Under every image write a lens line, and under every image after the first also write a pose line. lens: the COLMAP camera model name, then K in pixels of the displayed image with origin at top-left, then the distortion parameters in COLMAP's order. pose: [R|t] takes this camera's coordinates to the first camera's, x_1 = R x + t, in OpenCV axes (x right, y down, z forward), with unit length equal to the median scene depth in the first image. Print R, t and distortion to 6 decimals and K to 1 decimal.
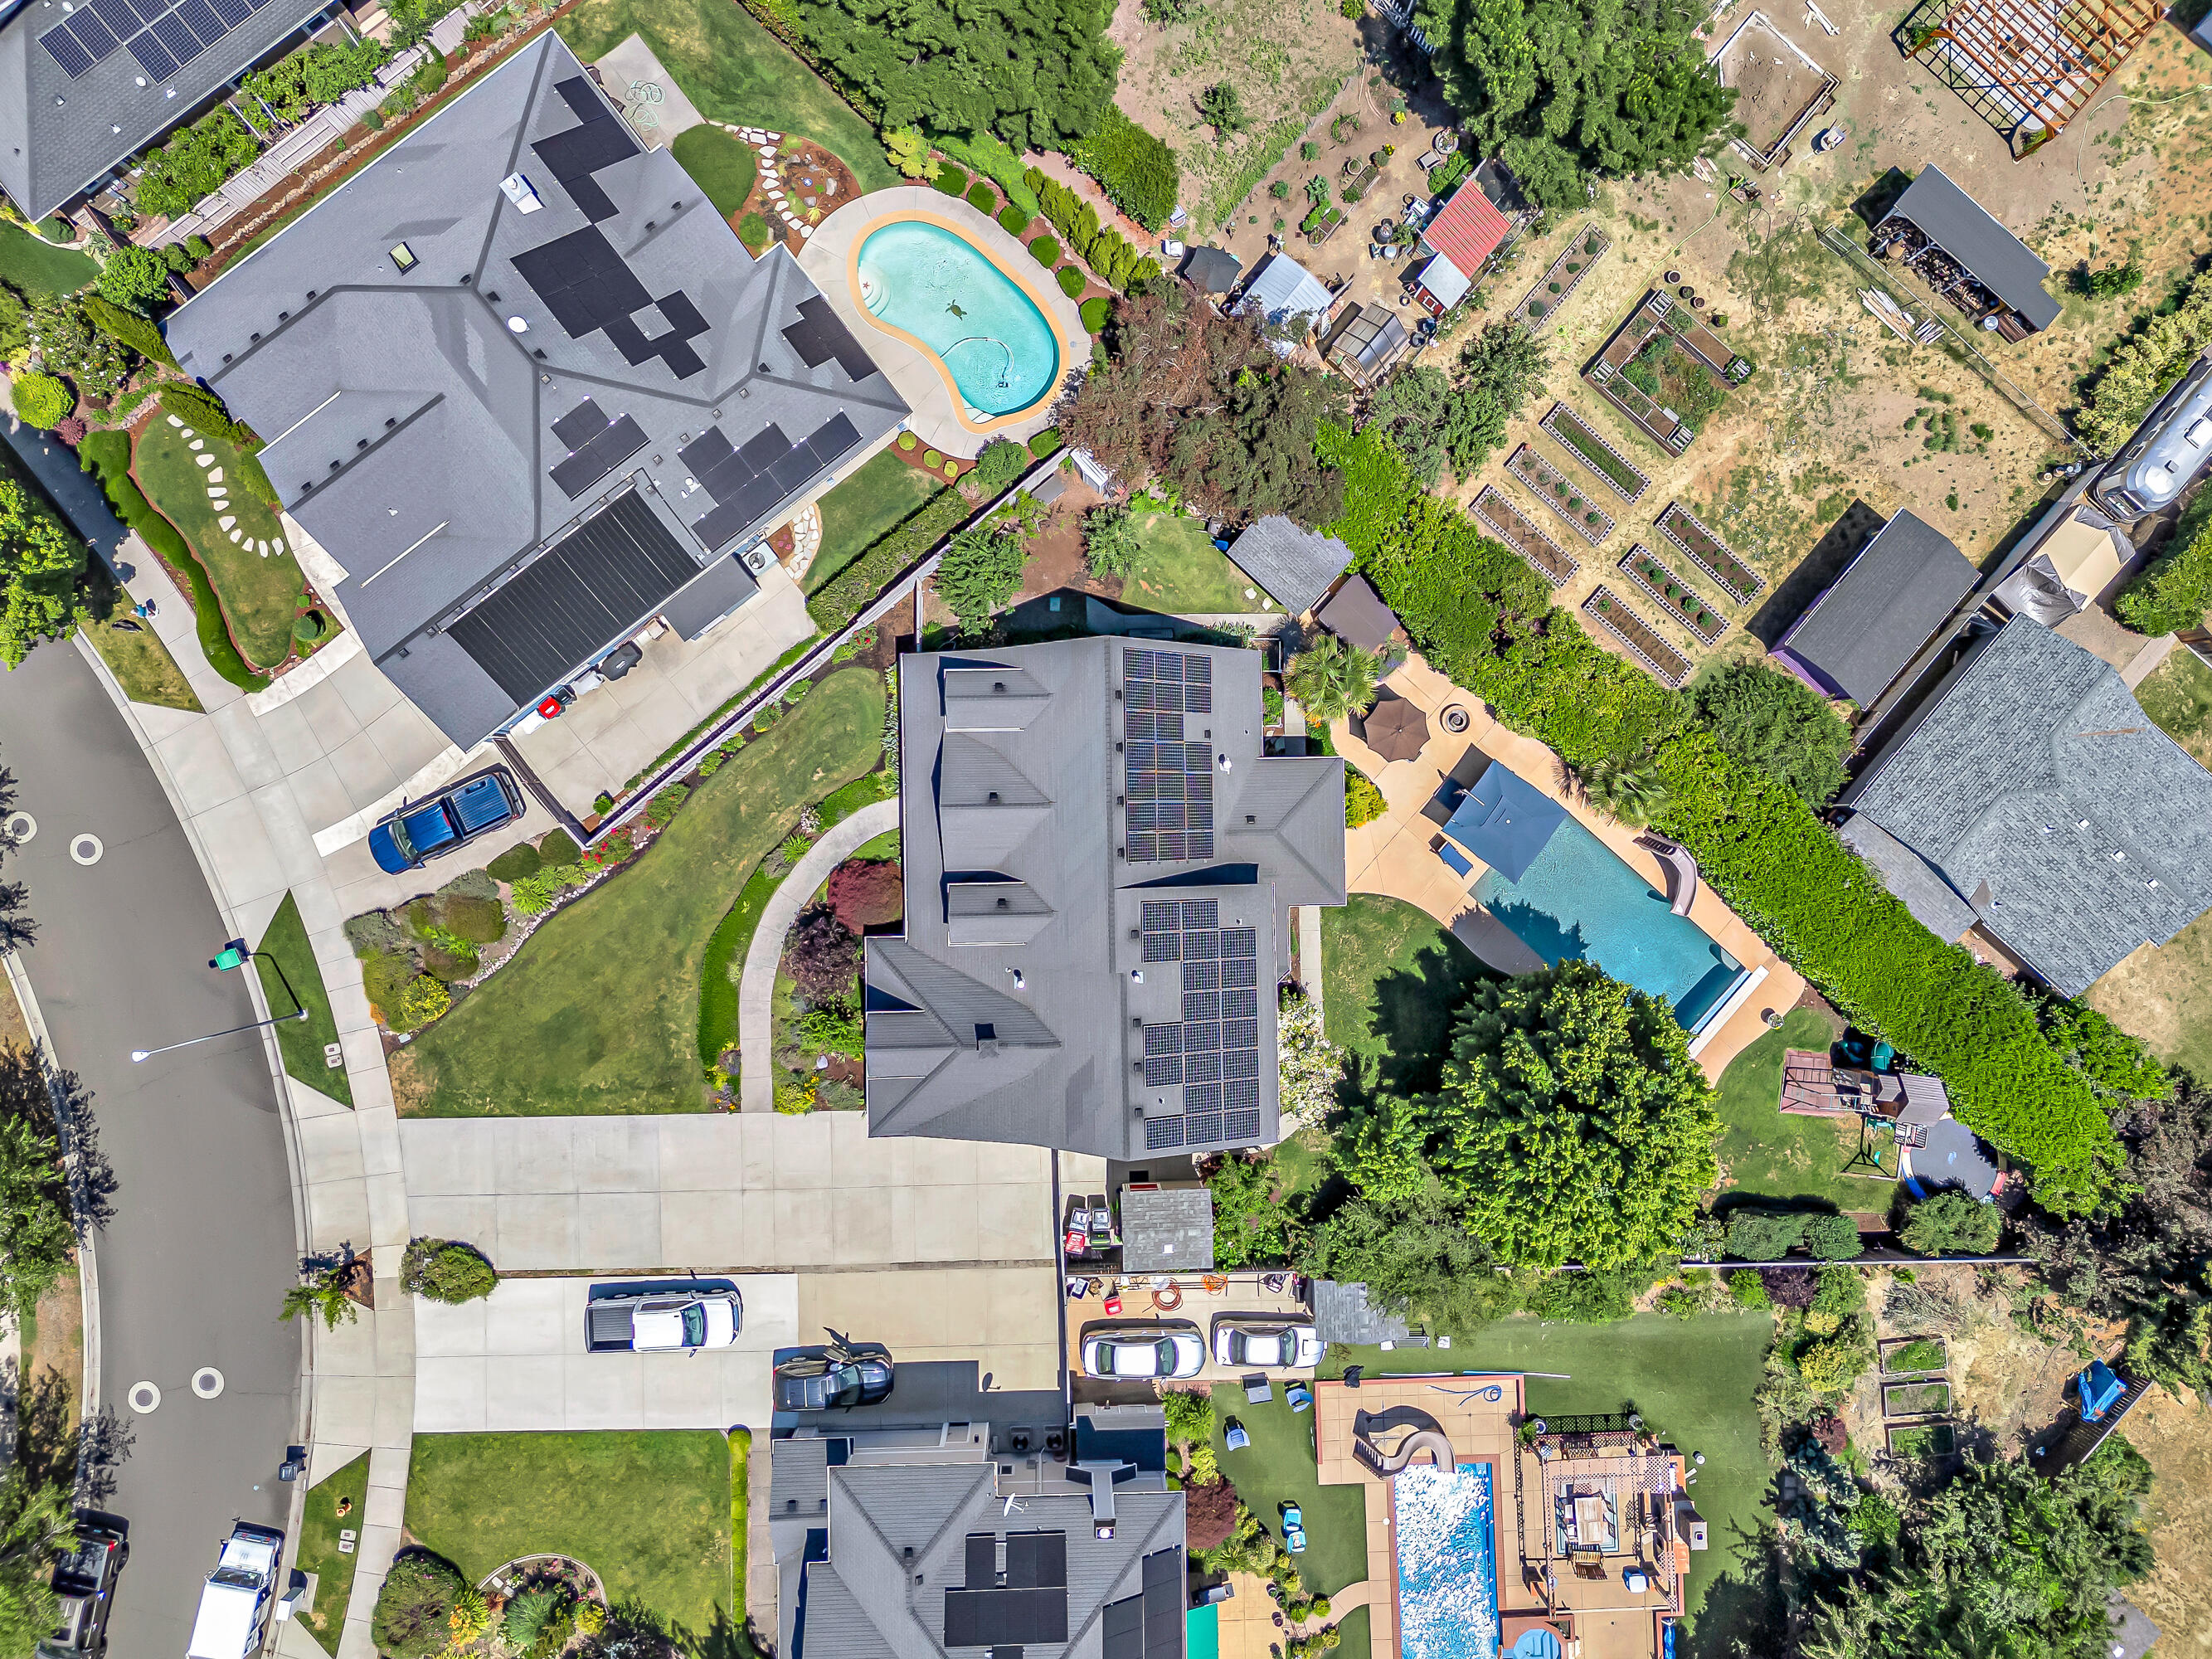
lens RADIAL K [[1537.5, 0, 1107.8], [0, 1537.5, 825.7], [0, 0, 1]] dist [0.024217, -0.003041]
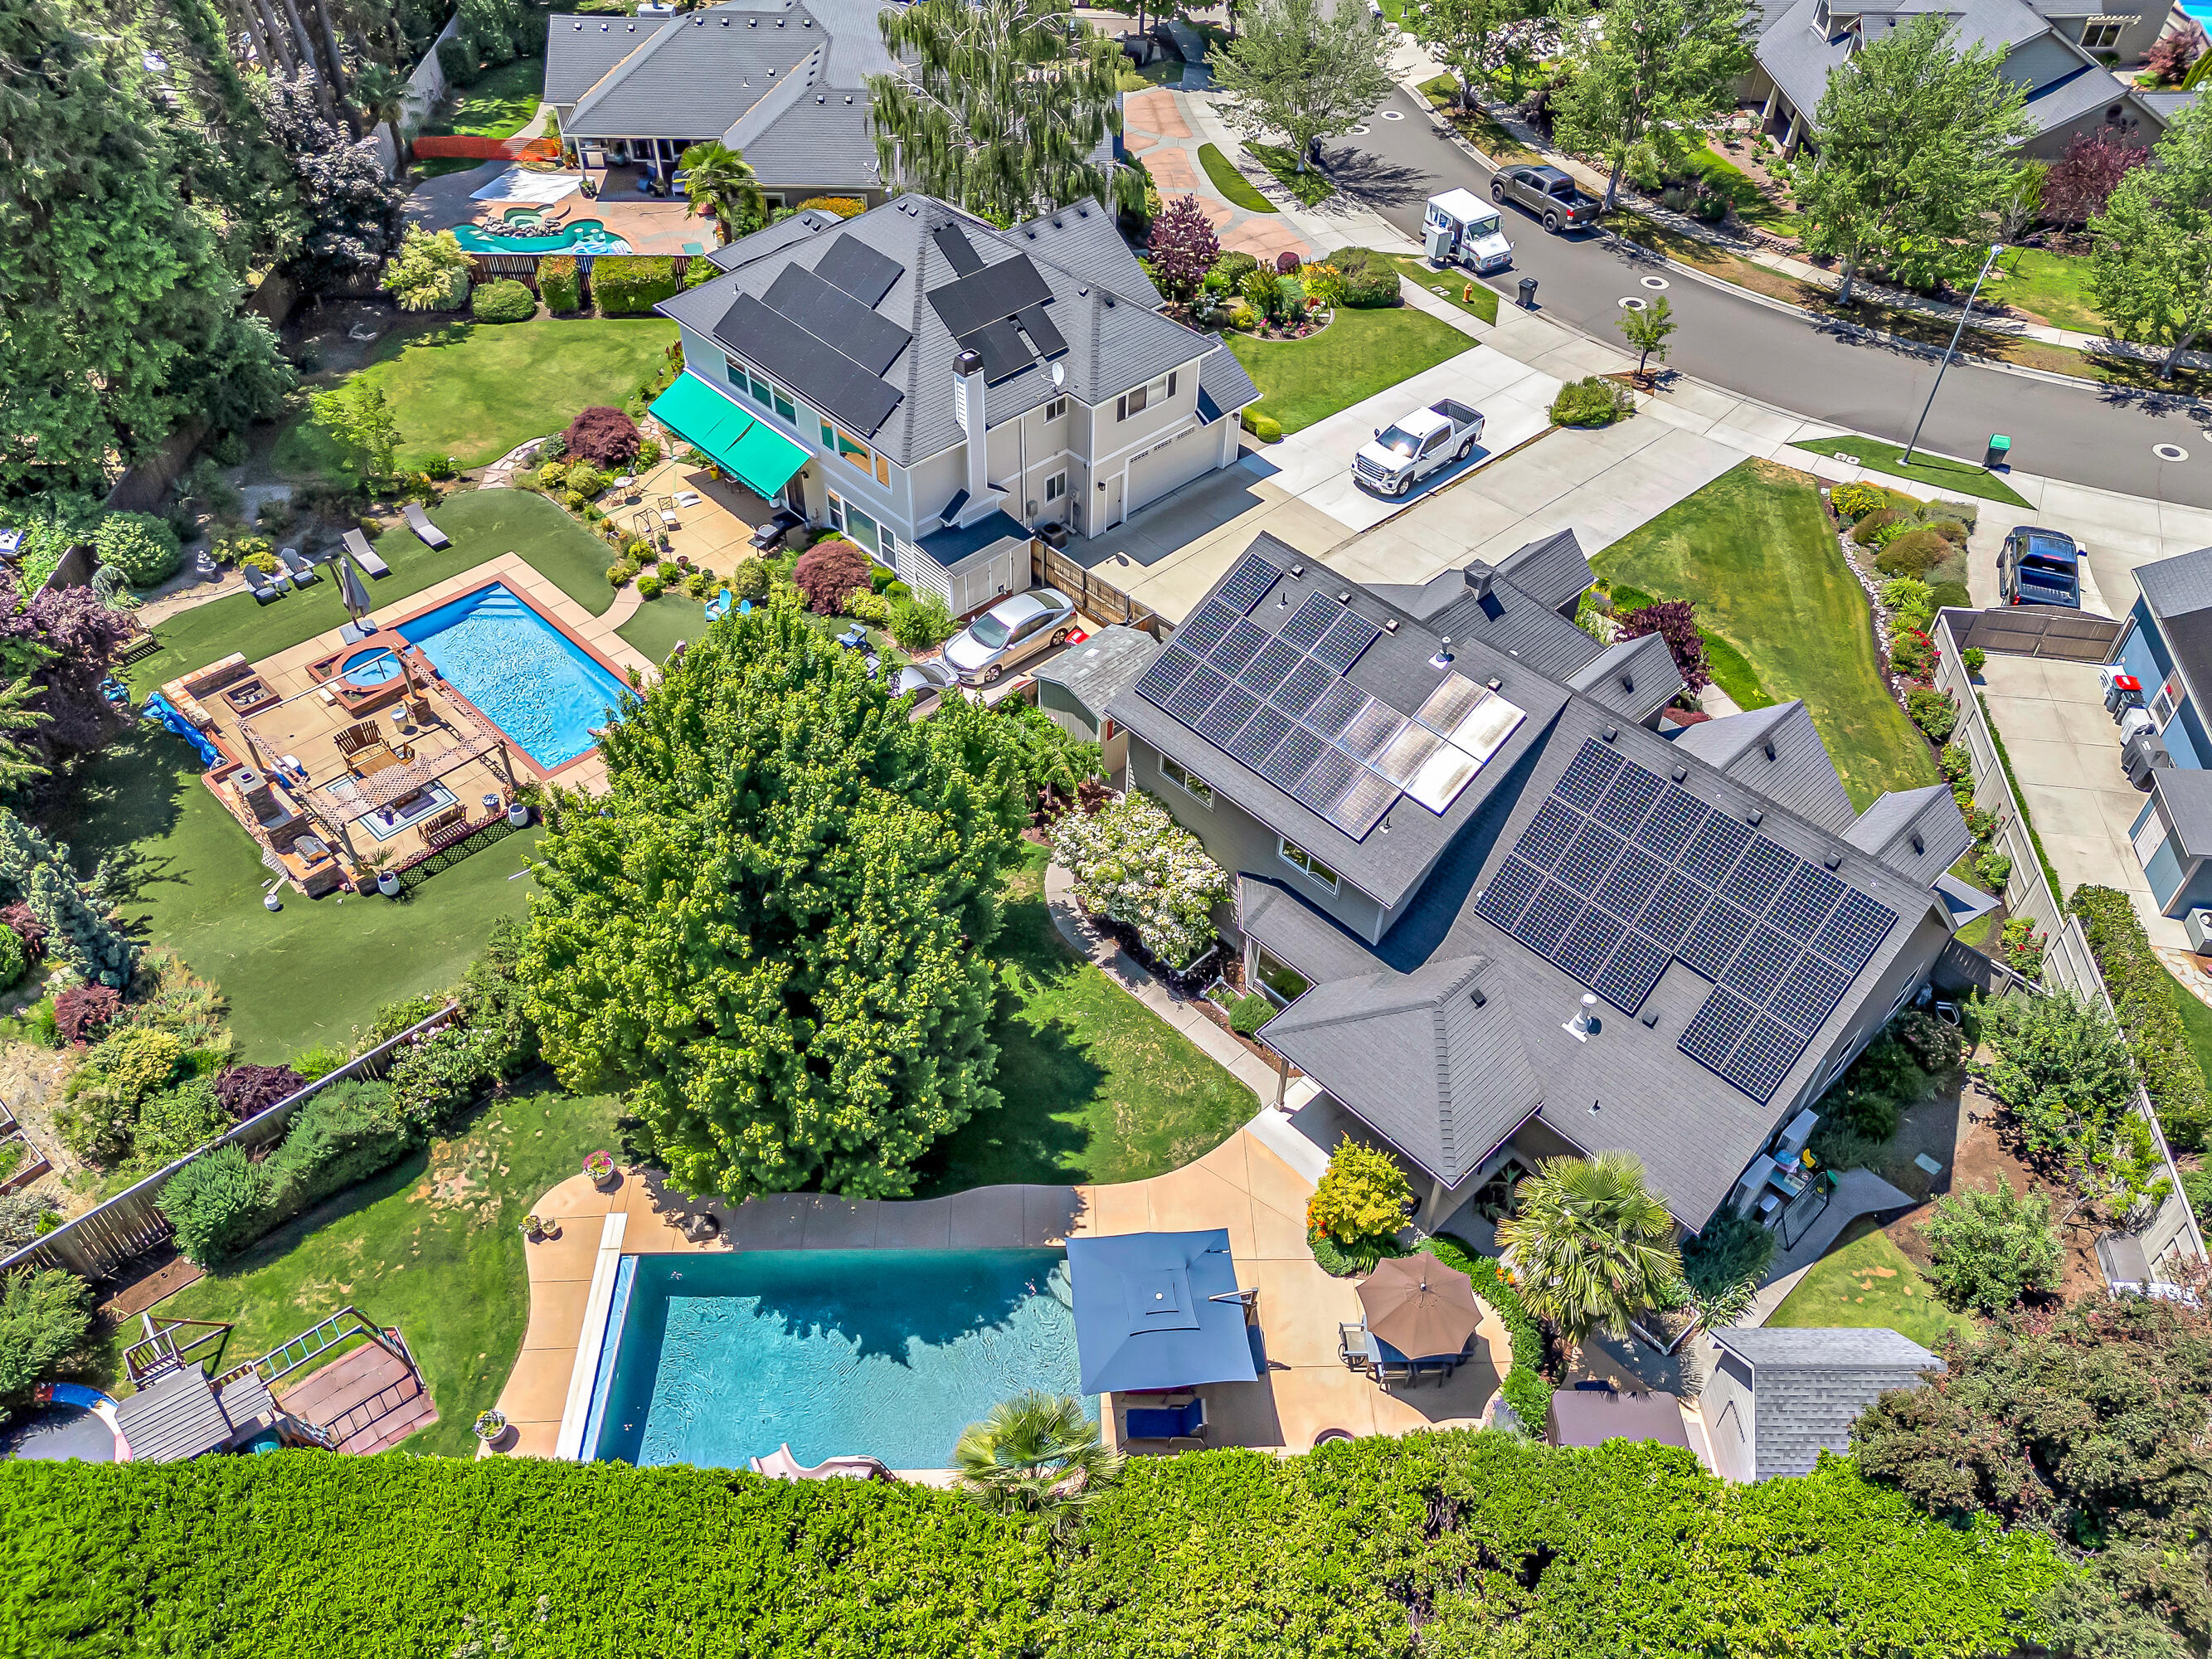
lens RADIAL K [[1649.2, 0, 1104.7], [0, 1649.2, 832.4], [0, 0, 1]] dist [0.075660, -0.076327]
pose [[-0.731144, 0.455314, -0.508052, 0.471664], [-0.681481, -0.522162, 0.512768, -0.191507], [-0.031815, 0.721135, 0.692063, 0.465633]]
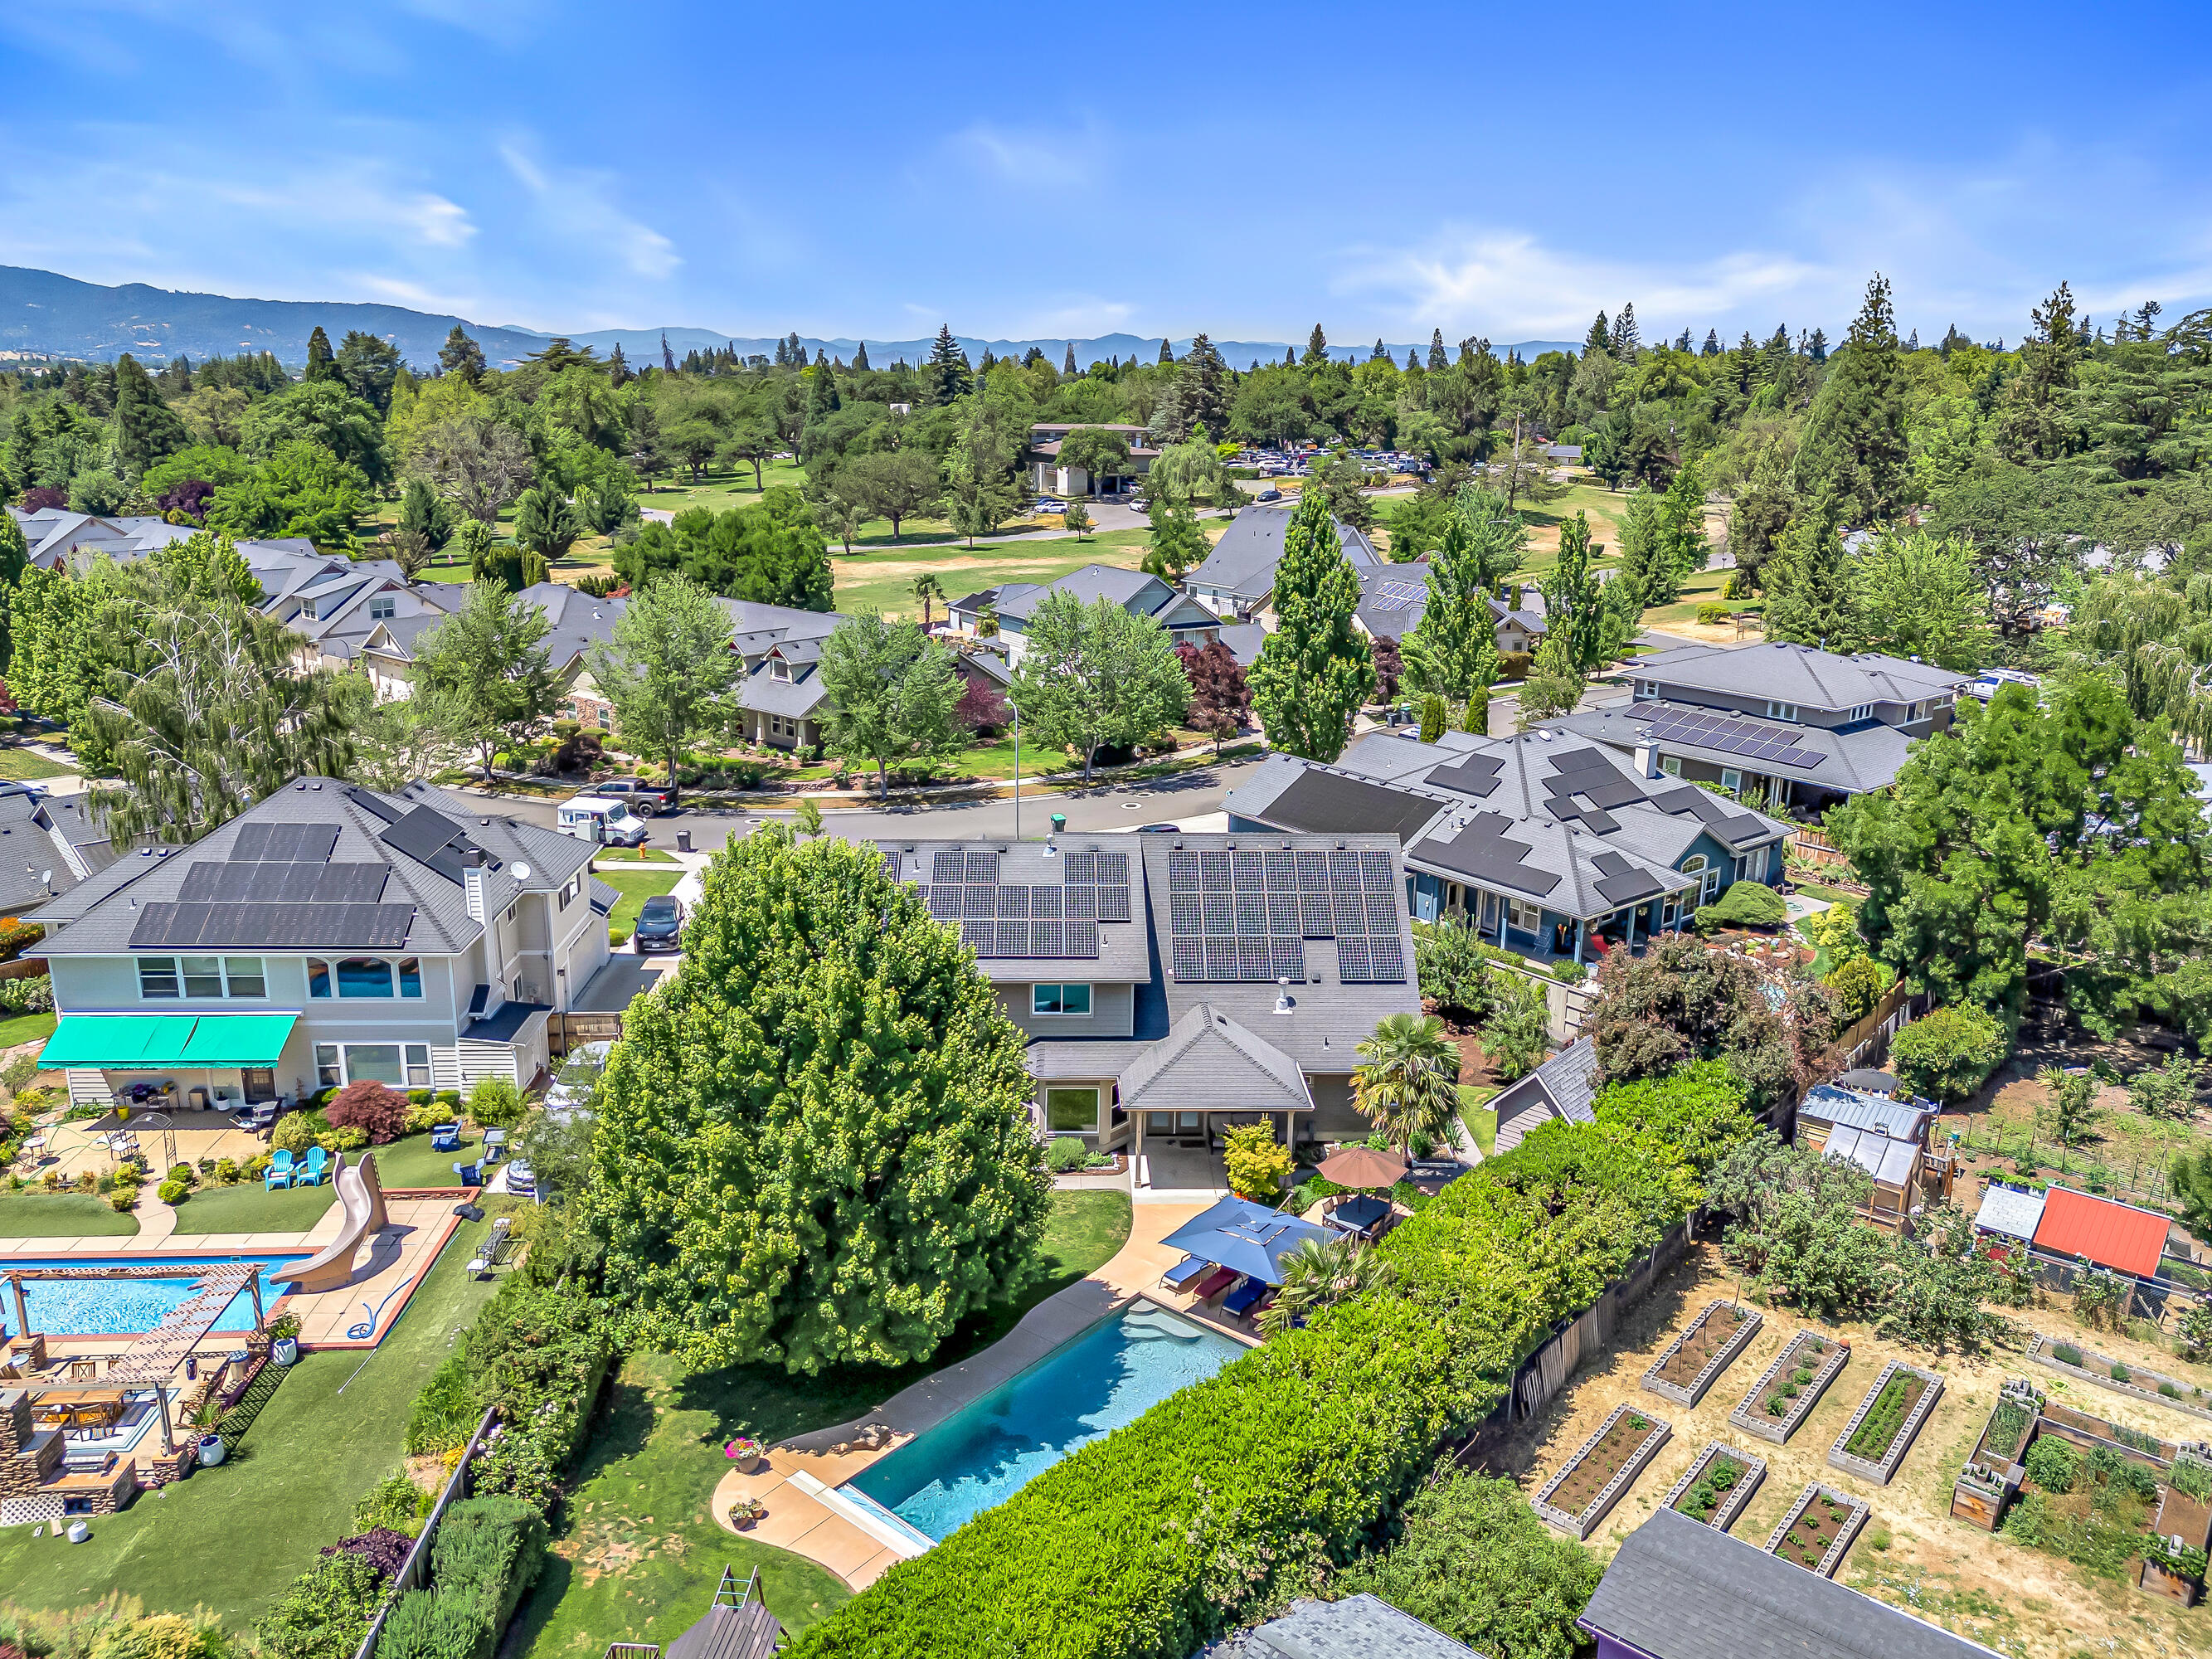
lens RADIAL K [[1649.2, 0, 1099.7], [0, 1649.2, 825.7], [0, 0, 1]] dist [0.075660, -0.076327]
pose [[0.017629, 0.247603, -0.968701, 0.877554], [-0.999820, -0.002495, -0.018833, 0.075331], [-0.007080, 0.968858, 0.247514, 0.625543]]
